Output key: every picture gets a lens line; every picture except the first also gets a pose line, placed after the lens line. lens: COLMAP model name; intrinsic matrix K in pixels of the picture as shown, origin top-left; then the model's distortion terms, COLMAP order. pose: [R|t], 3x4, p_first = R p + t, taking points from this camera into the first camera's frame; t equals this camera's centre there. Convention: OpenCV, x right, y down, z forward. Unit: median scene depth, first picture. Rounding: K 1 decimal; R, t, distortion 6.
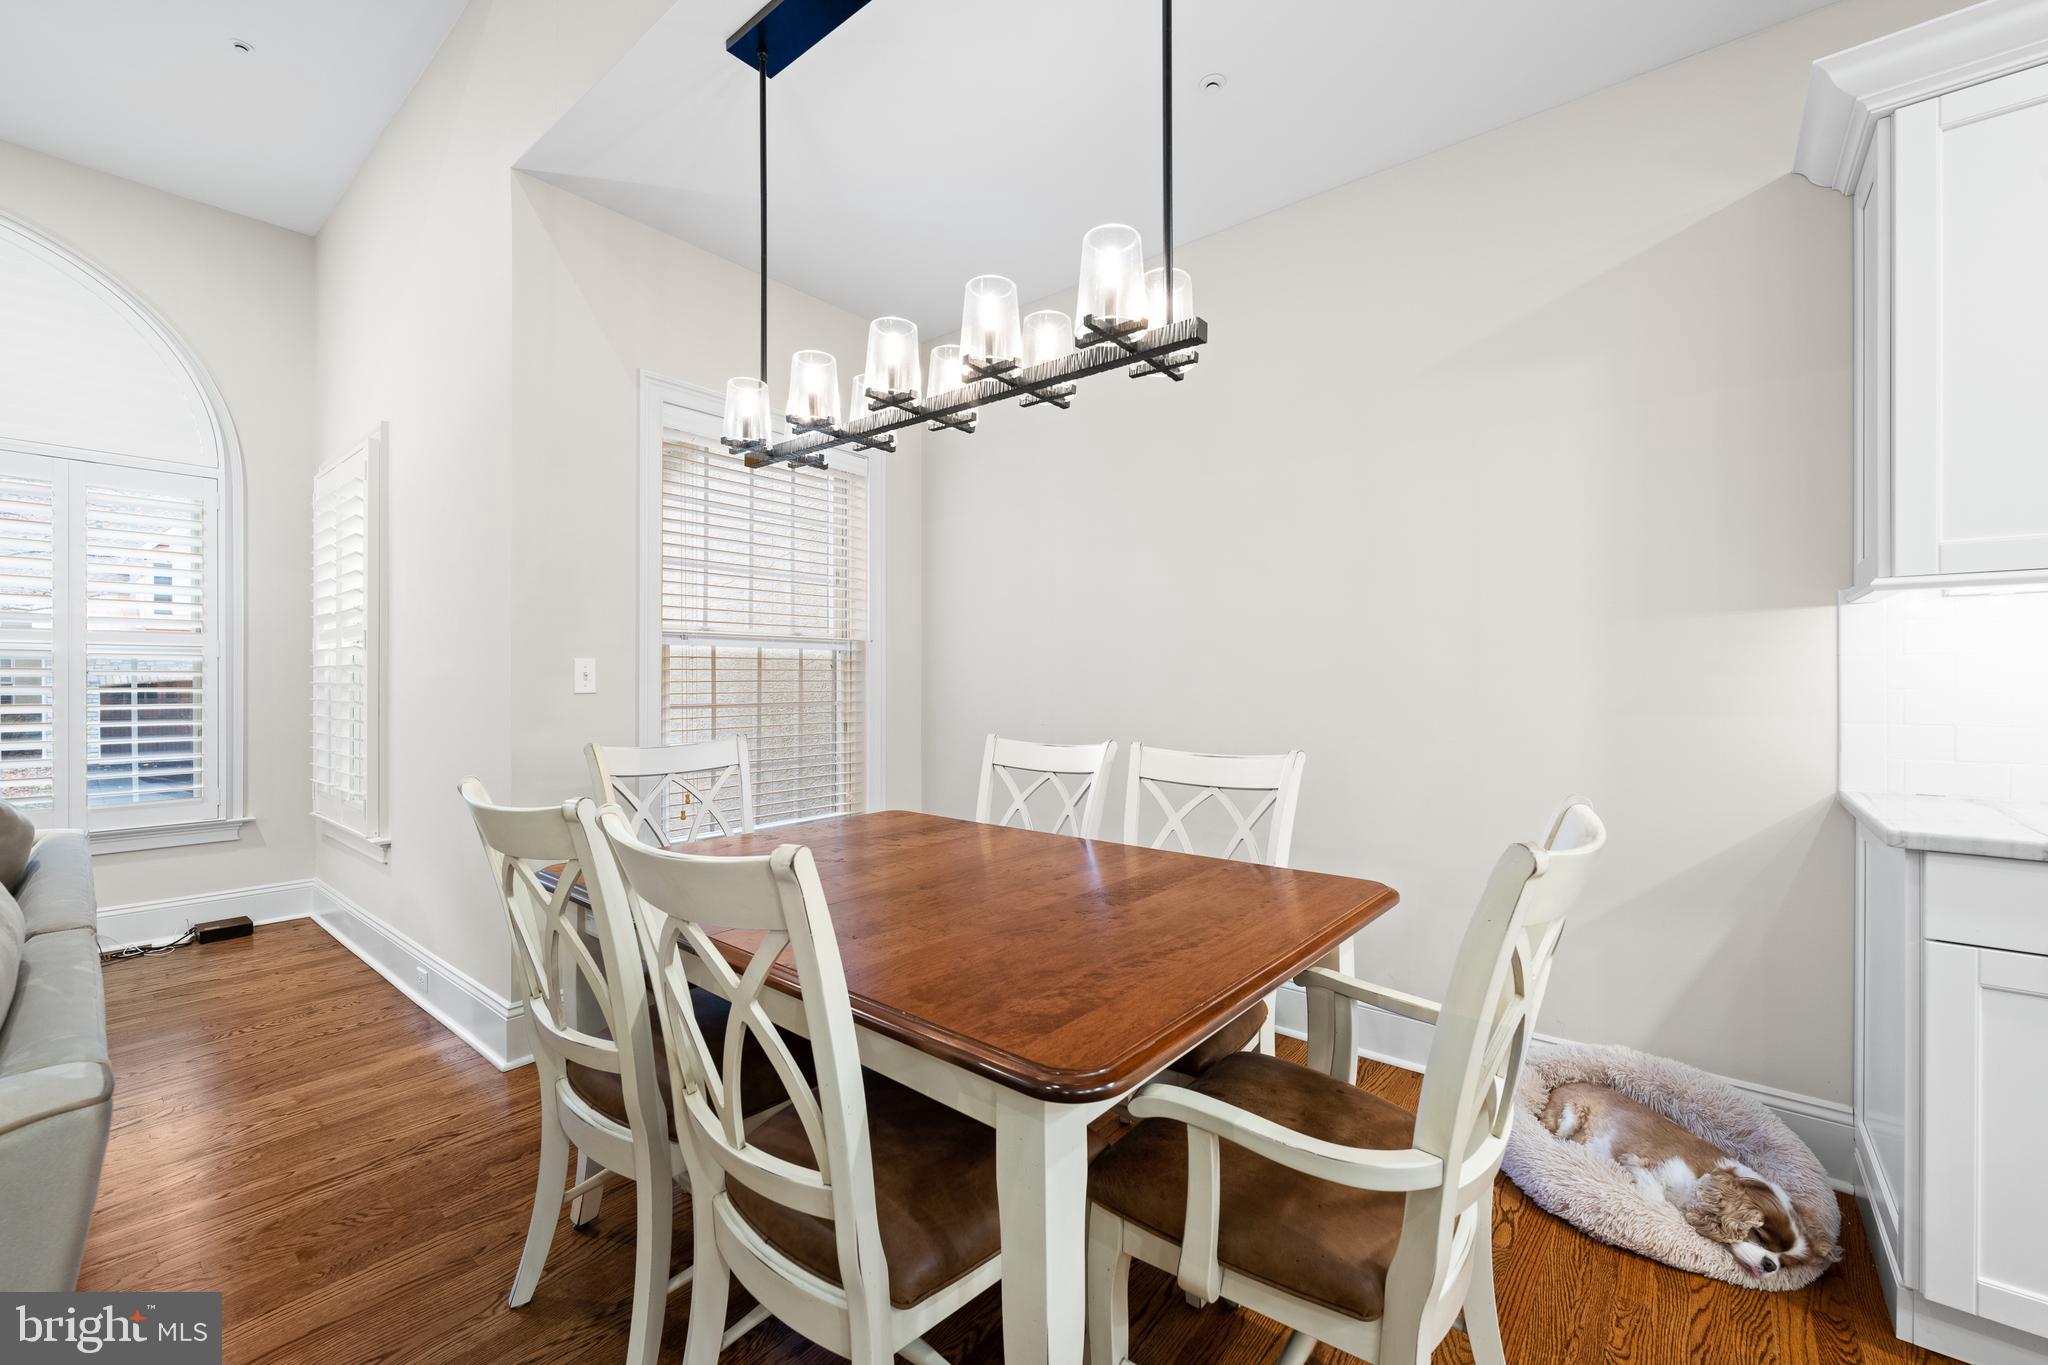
lens RADIAL K [[818.4, 0, 1036.8], [0, 818.4, 685.9], [0, 0, 1]] dist [0.002459, -0.000323]
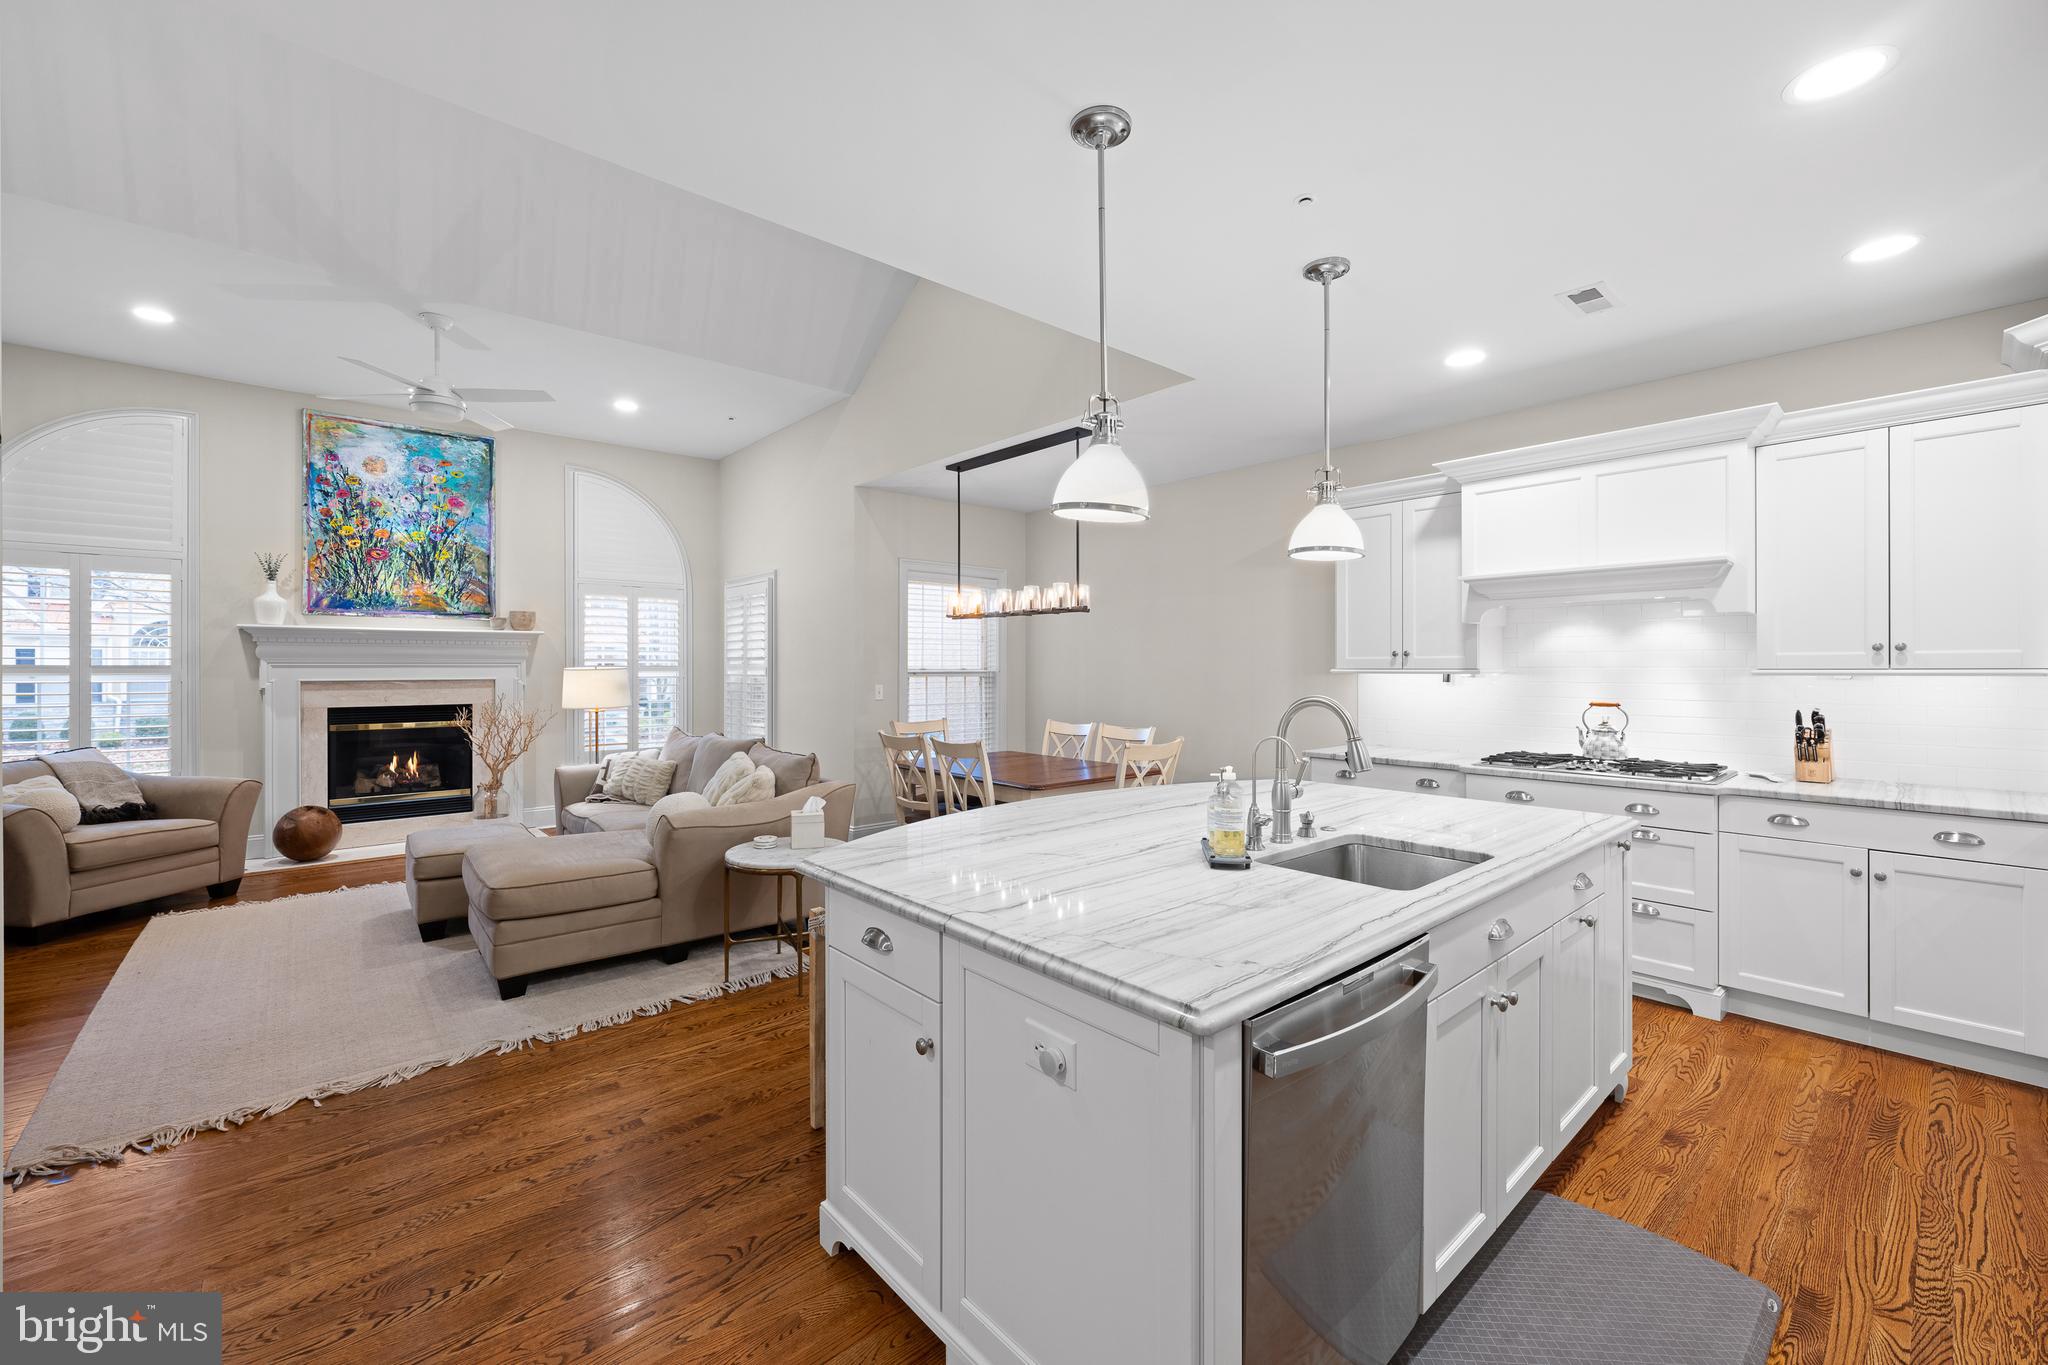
lens RADIAL K [[818.4, 0, 1016.7], [0, 818.4, 674.2], [0, 0, 1]] dist [0.002459, -0.000323]
pose [[0.985710, -0.000282, -0.168450, 0.366387], [0.001358, 0.999979, 0.006274, -0.125512], [0.168445, -0.006413, 0.985690, -1.968225]]
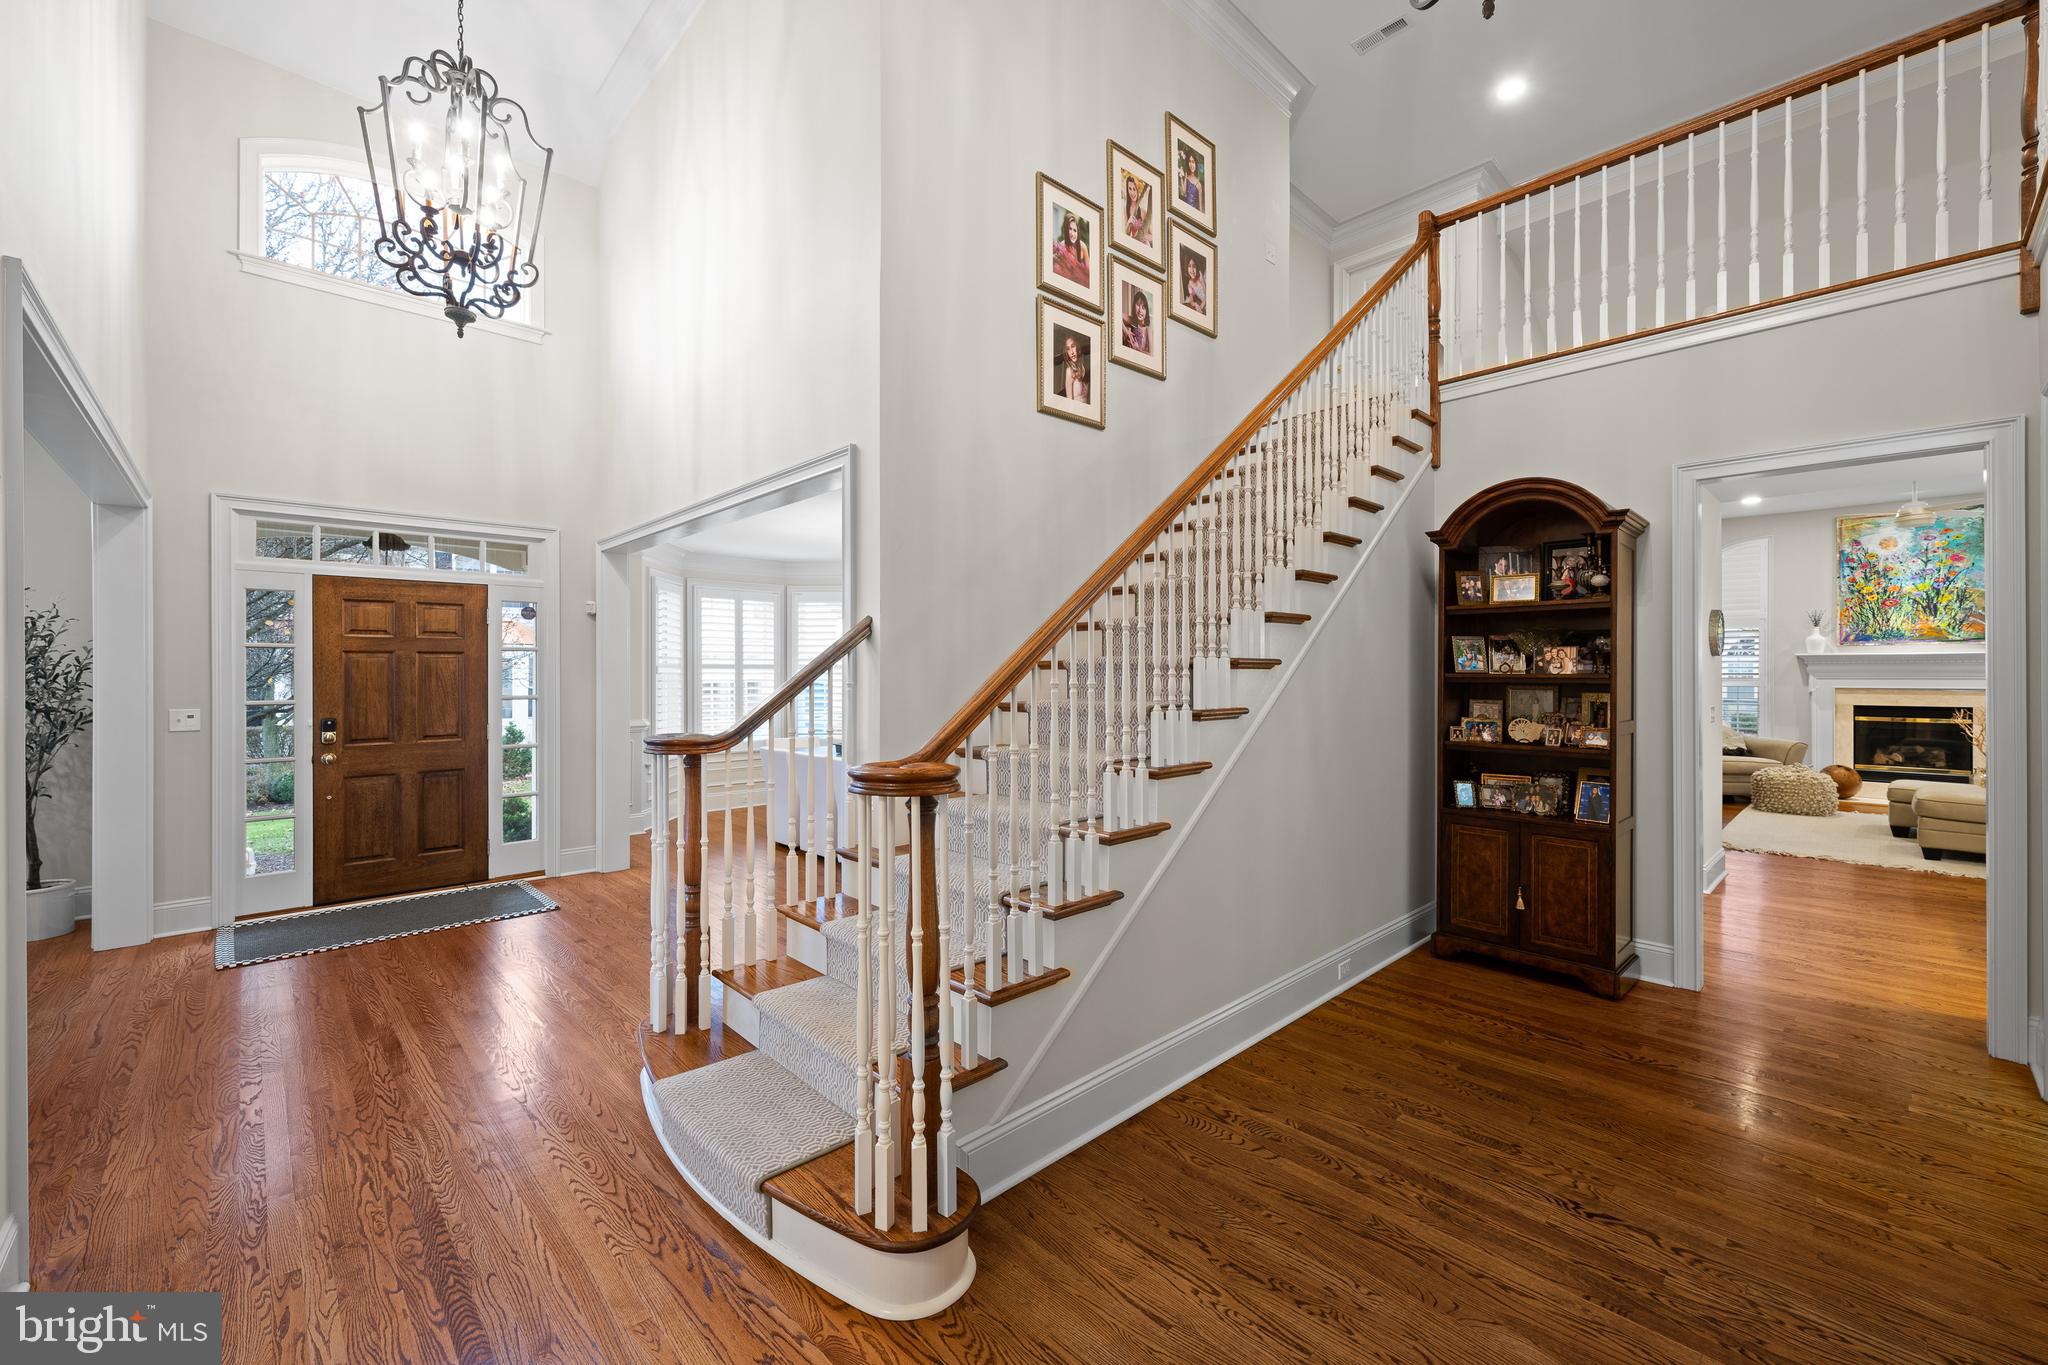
lens RADIAL K [[818.4, 0, 1023.9], [0, 818.4, 664.0], [0, 0, 1]] dist [0.002459, -0.000323]
pose [[-0.124050, 0.001624, -0.992275, 3.043322], [0.008740, 0.999962, 0.000544, -0.292807], [0.992237, -0.008605, -0.124060, -3.861718]]
